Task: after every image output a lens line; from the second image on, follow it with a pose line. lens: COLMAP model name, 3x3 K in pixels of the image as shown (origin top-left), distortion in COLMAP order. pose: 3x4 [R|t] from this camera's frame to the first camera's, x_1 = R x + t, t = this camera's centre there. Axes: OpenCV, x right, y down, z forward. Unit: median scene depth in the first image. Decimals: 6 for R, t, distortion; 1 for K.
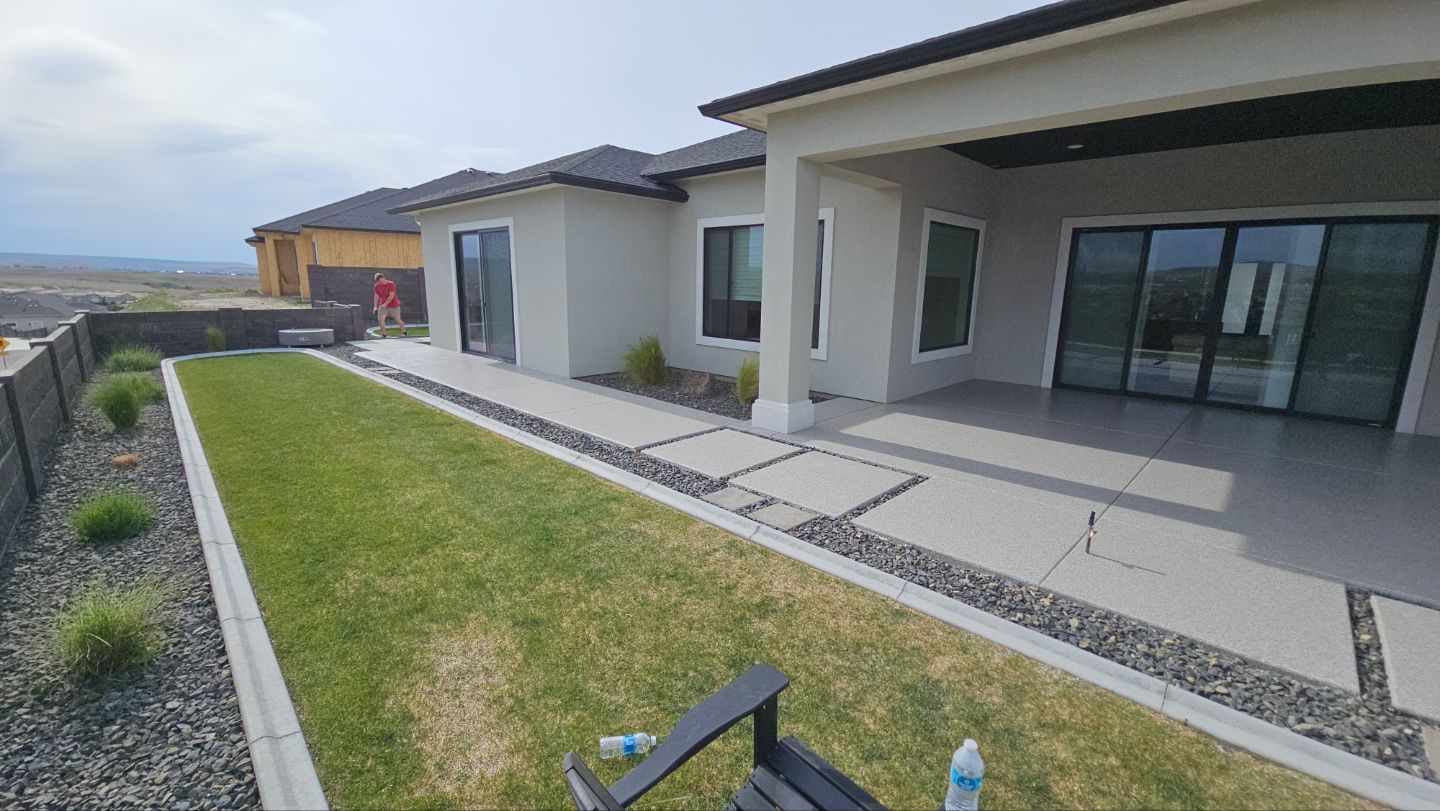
lens RADIAL K [[585.4, 0, 715.9], [0, 585.4, 402.1], [0, 0, 1]] dist [0.009748, -0.007955]
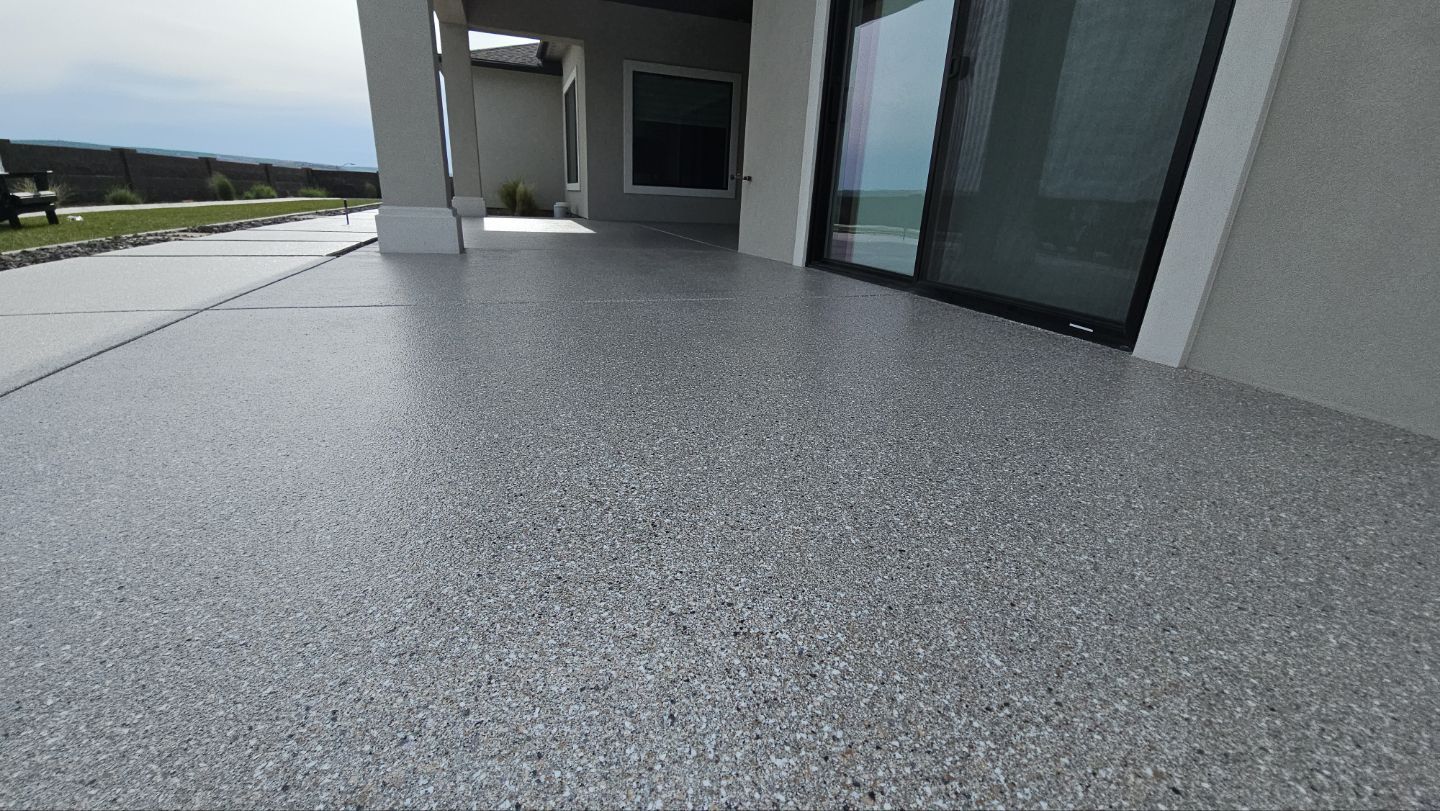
lens RADIAL K [[585.4, 0, 716.5], [0, 585.4, 401.4], [0, 0, 1]] dist [0.009748, -0.007955]
pose [[0.888769, 0.171694, -0.424984, 1.948018], [-0.123389, 0.982586, 0.138923, 0.309566], [0.441435, -0.071032, 0.894477, -0.154352]]
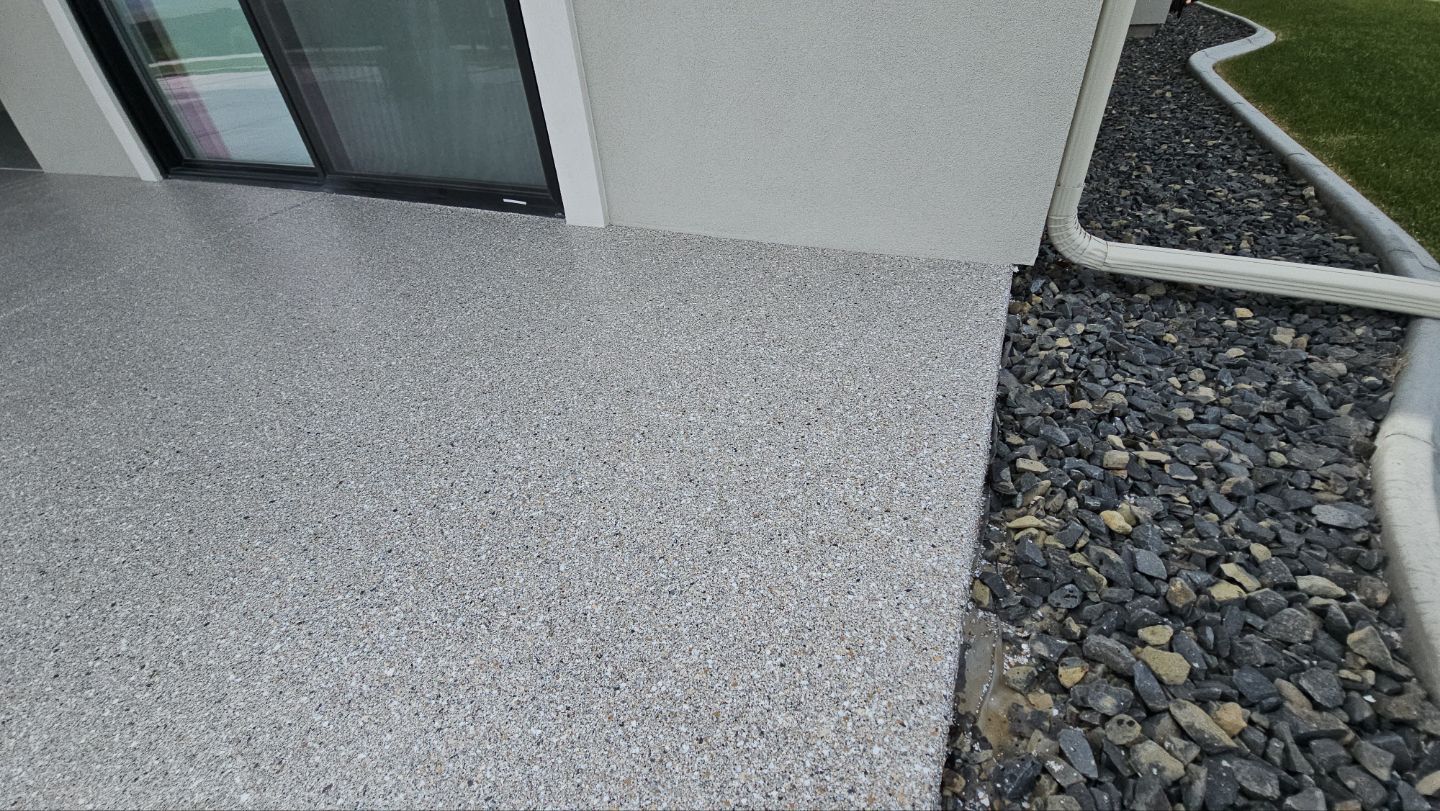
lens RADIAL K [[585.4, 0, 722.2], [0, 585.4, 394.8], [0, 0, 1]] dist [0.009748, -0.007955]
pose [[0.938605, -0.263603, 0.222561, 2.004659], [0.152684, 0.895899, 0.417196, 0.253877], [-0.309367, -0.357601, 0.881143, -0.088608]]
